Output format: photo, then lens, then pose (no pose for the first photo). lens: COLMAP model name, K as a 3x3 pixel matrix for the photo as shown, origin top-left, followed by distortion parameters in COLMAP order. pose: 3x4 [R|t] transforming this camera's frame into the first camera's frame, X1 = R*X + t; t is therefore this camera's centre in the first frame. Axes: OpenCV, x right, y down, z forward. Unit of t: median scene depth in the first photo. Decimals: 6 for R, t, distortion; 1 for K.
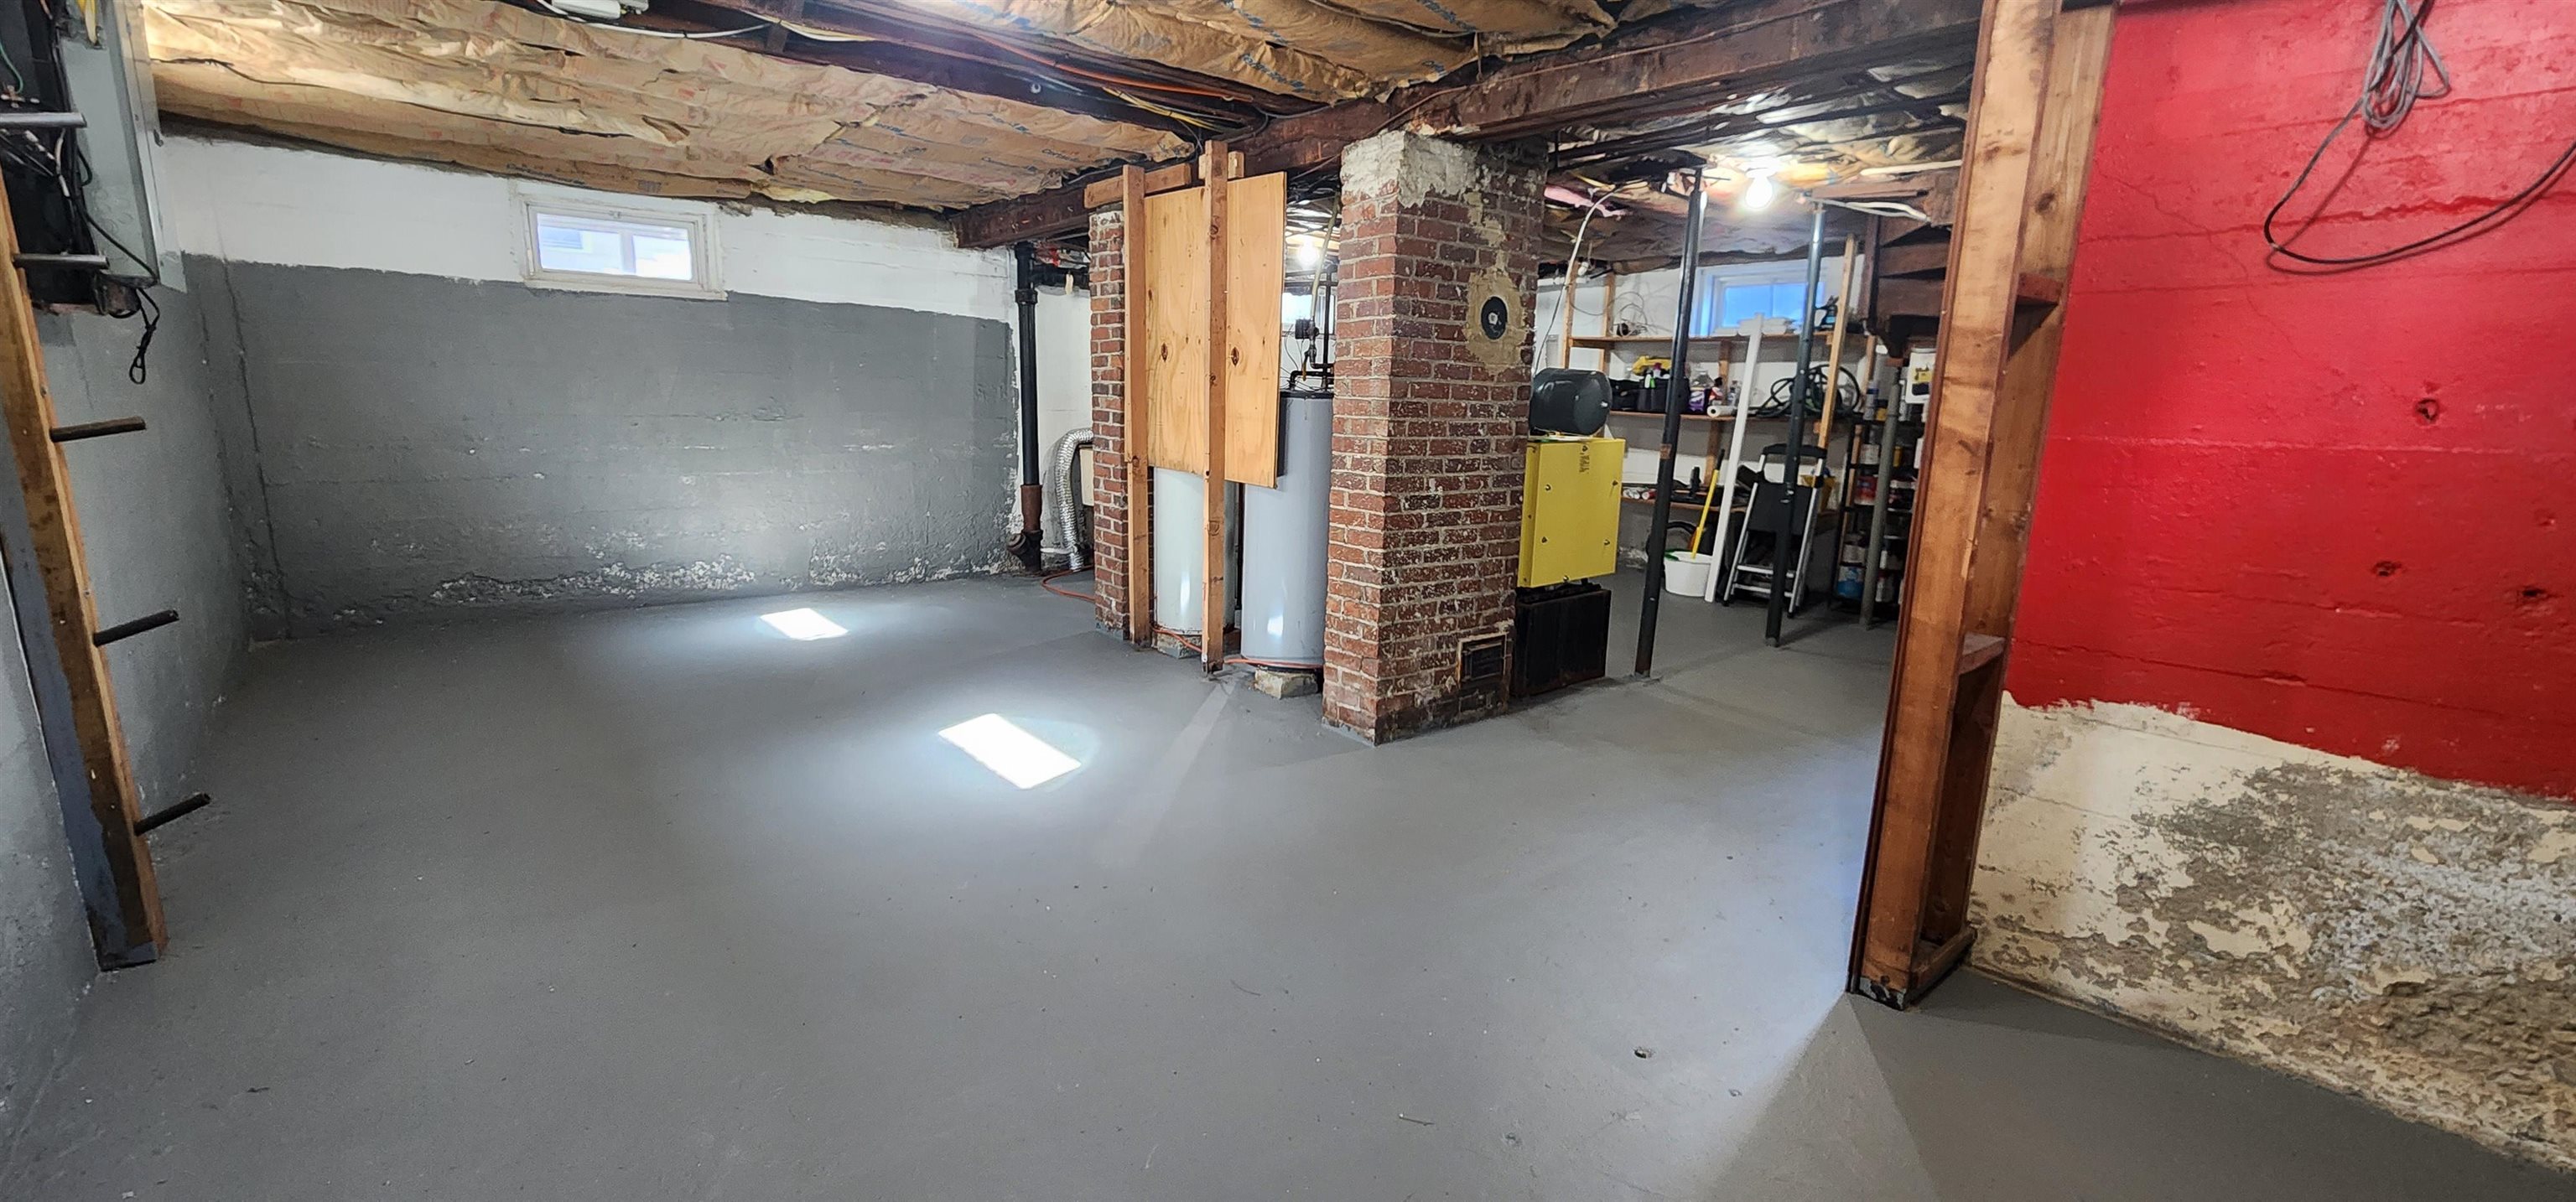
lens RADIAL K [[1060.4, 0, 1297.0], [0, 1060.4, 606.9], [0, 0, 1]] dist [-0.003231, 0.001028]
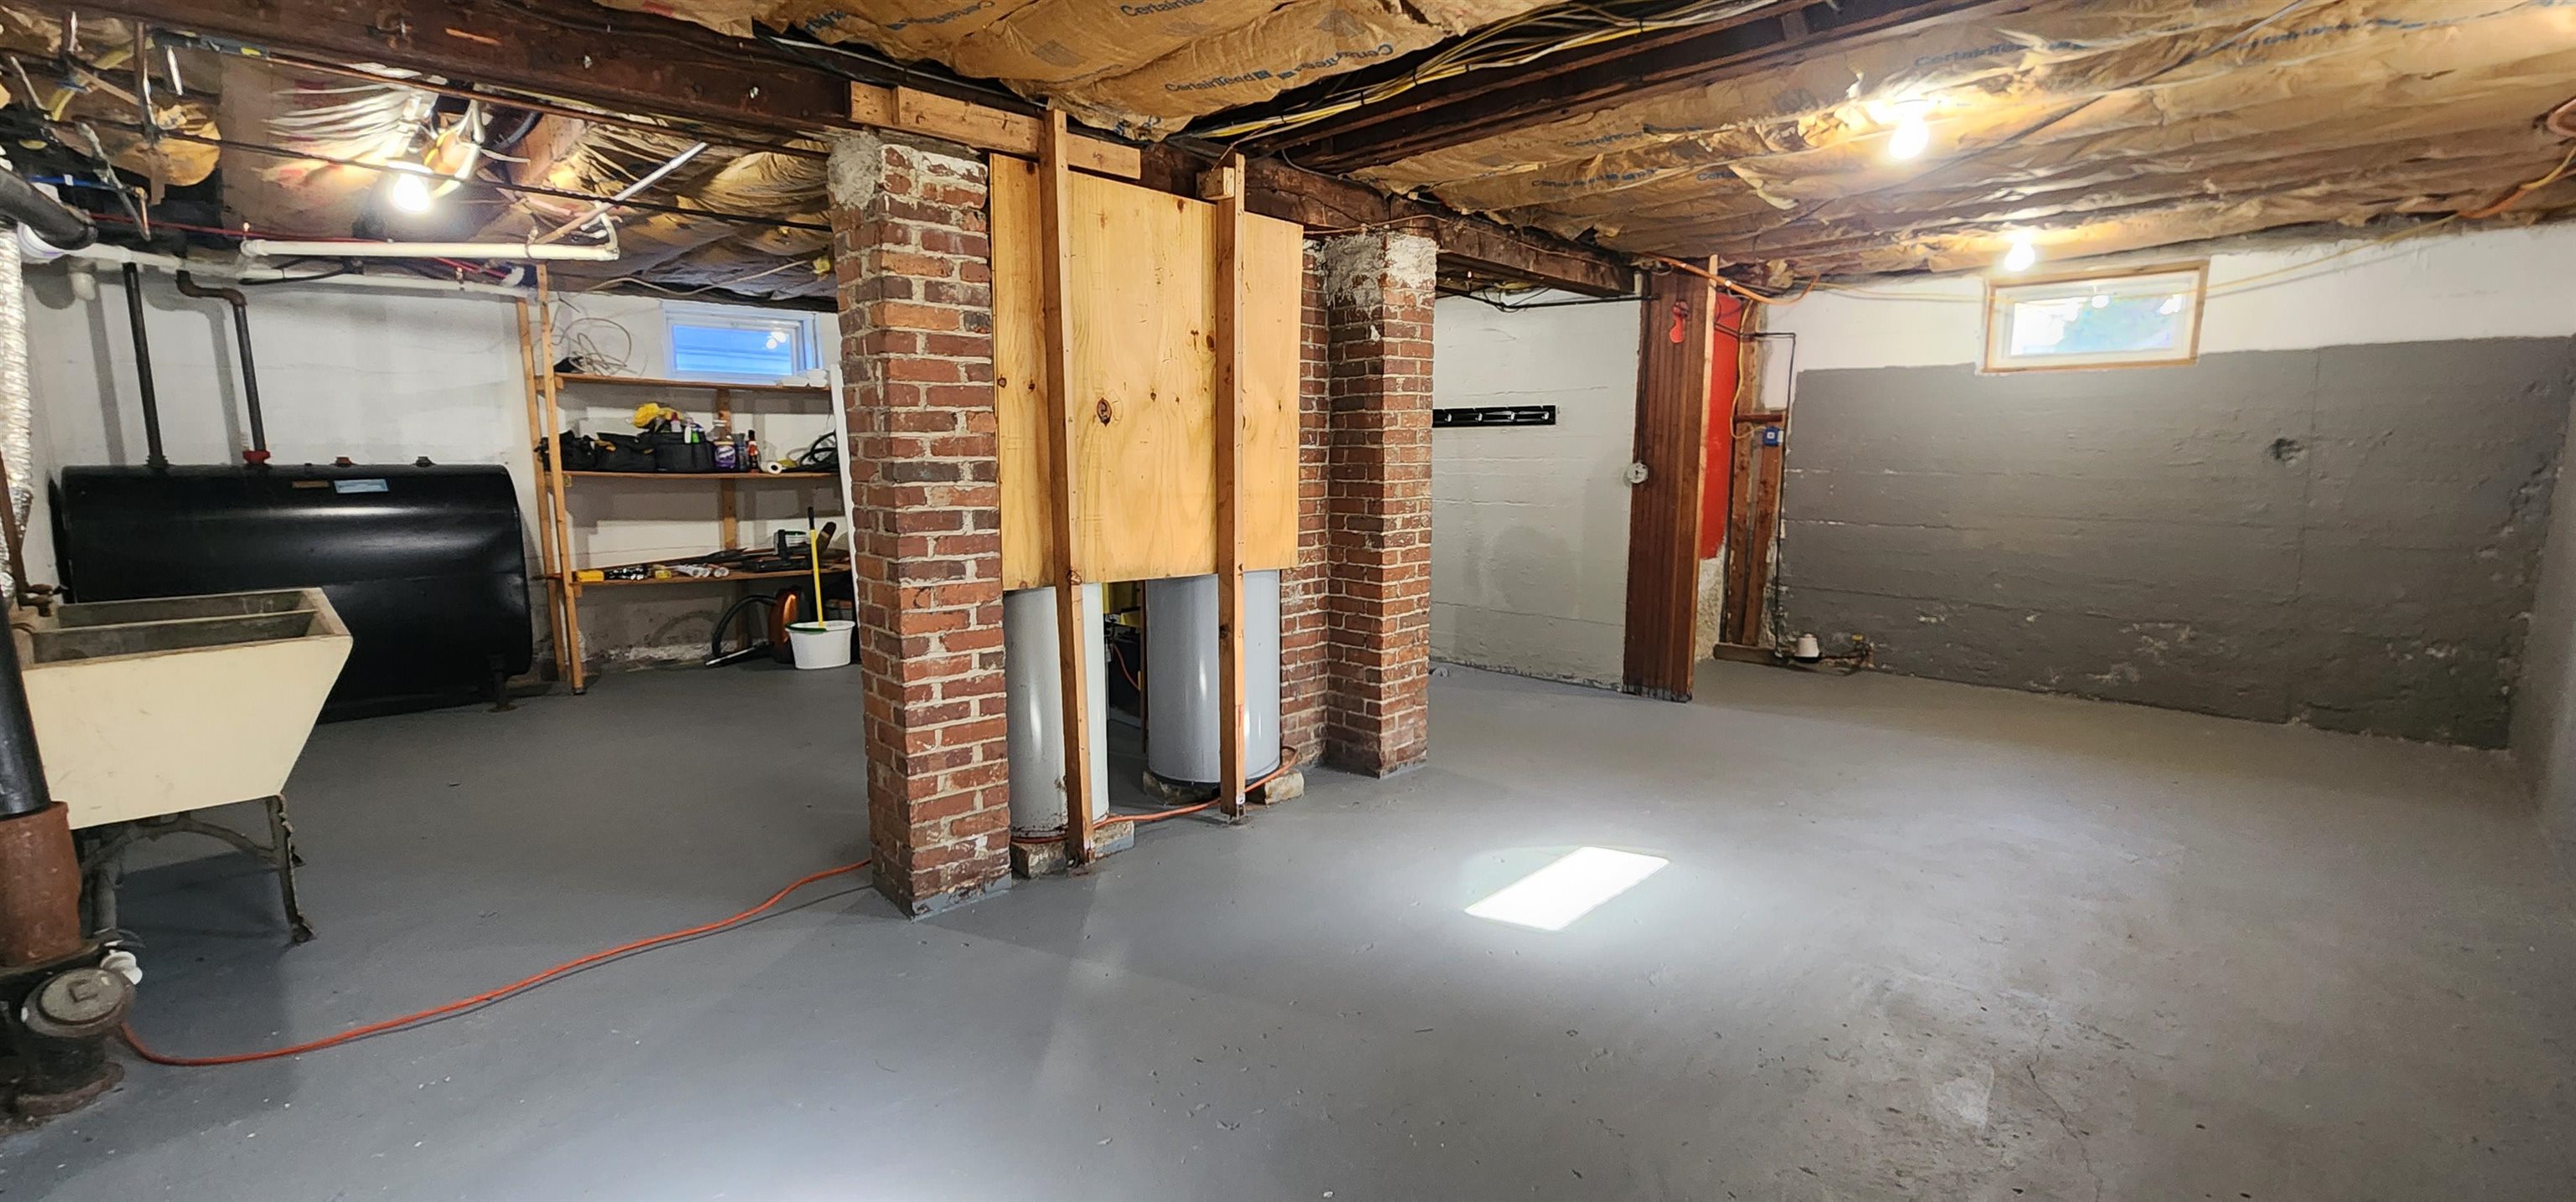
lens RADIAL K [[1060.4, 0, 1297.2], [0, 1060.4, 609.6], [0, 0, 1]] dist [-0.003231, 0.001028]
pose [[-0.092985, -0.175207, 0.980131, -0.759875], [0.199392, 0.961178, 0.190736, -0.207639], [-0.975498, 0.213165, -0.054440, 0.877803]]
